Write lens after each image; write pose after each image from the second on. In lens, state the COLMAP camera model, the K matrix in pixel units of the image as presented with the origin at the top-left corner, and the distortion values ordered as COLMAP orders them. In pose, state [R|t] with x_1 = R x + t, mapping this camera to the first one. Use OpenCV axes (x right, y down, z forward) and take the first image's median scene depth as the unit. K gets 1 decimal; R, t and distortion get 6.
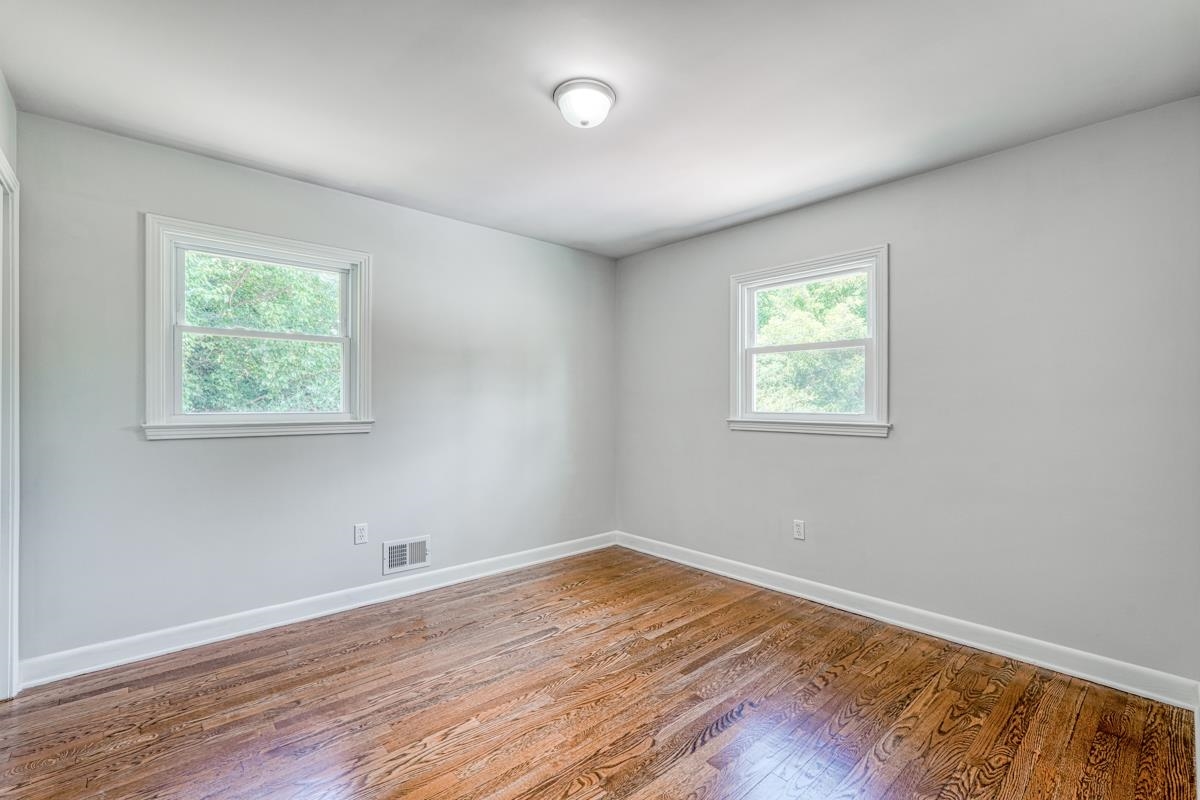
lens RADIAL K [[532.3, 0, 600.7], [0, 532.3, 404.1], [0, 0, 1]] dist [0.001179, 0.000398]
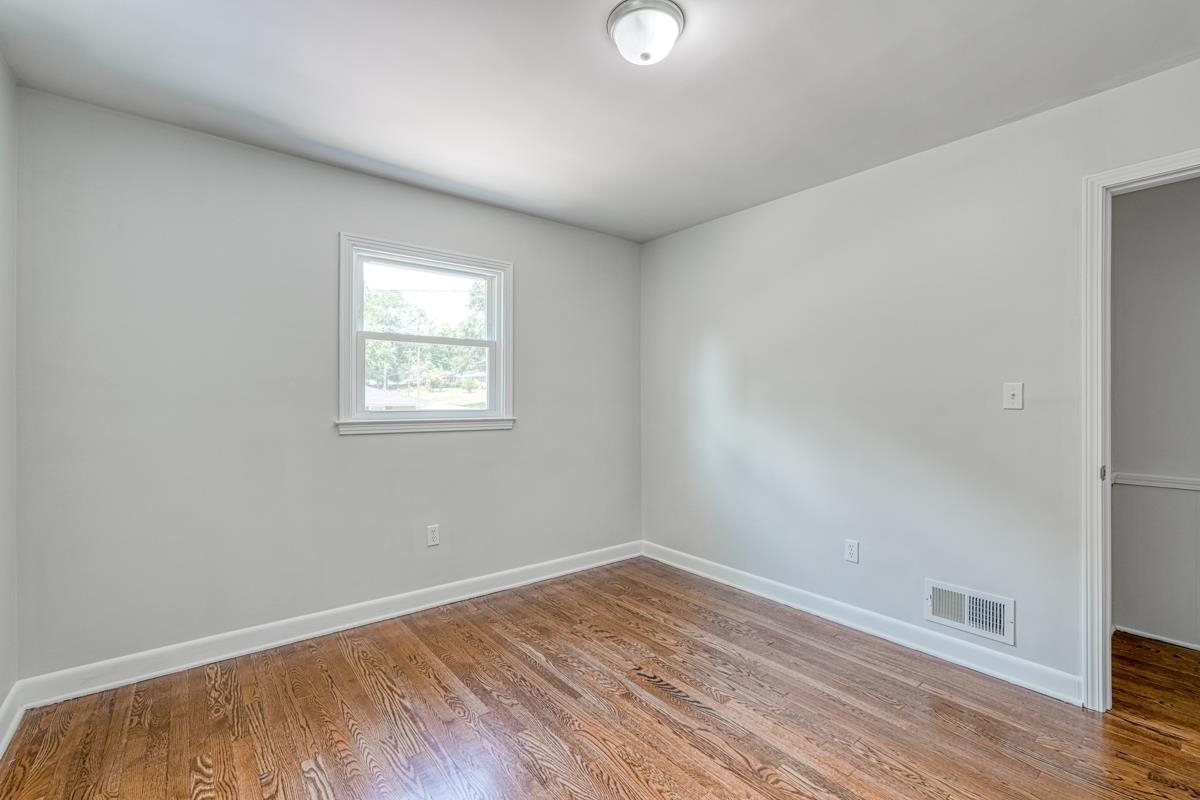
lens RADIAL K [[528.1, 0, 601.5], [0, 528.1, 398.4], [0, 0, 1]] dist [-0.019006, 0.010937]
pose [[0.057015, -0.000353, 0.998373, -0.626253], [0.000501, 1.000000, 0.000325, -0.005257], [-0.998373, 0.000481, 0.057015, 0.767772]]
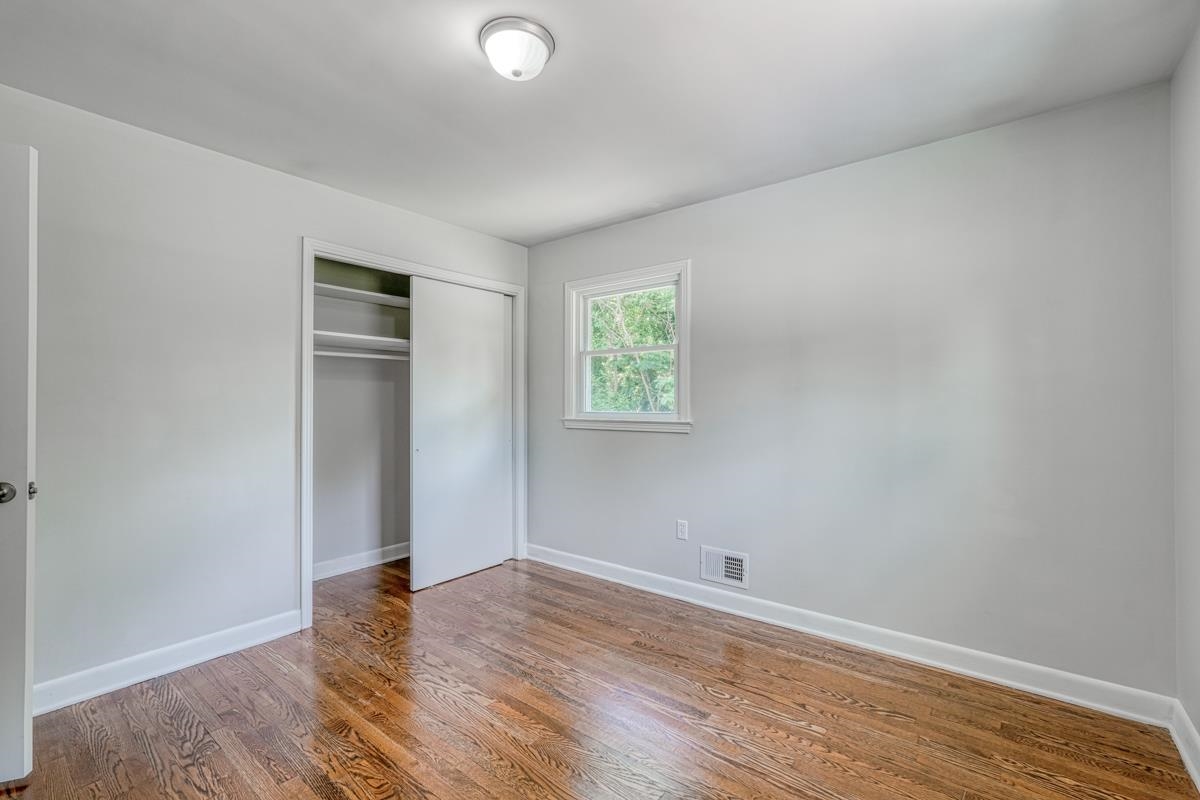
lens RADIAL K [[528.1, 0, 601.5], [0, 528.1, 398.4], [0, 0, 1]] dist [-0.019006, 0.010937]
pose [[0.164388, -0.011169, -0.986333, 0.606584], [-0.002431, 0.999928, -0.011728, -0.001696], [0.986393, 0.004326, 0.164349, 0.749901]]
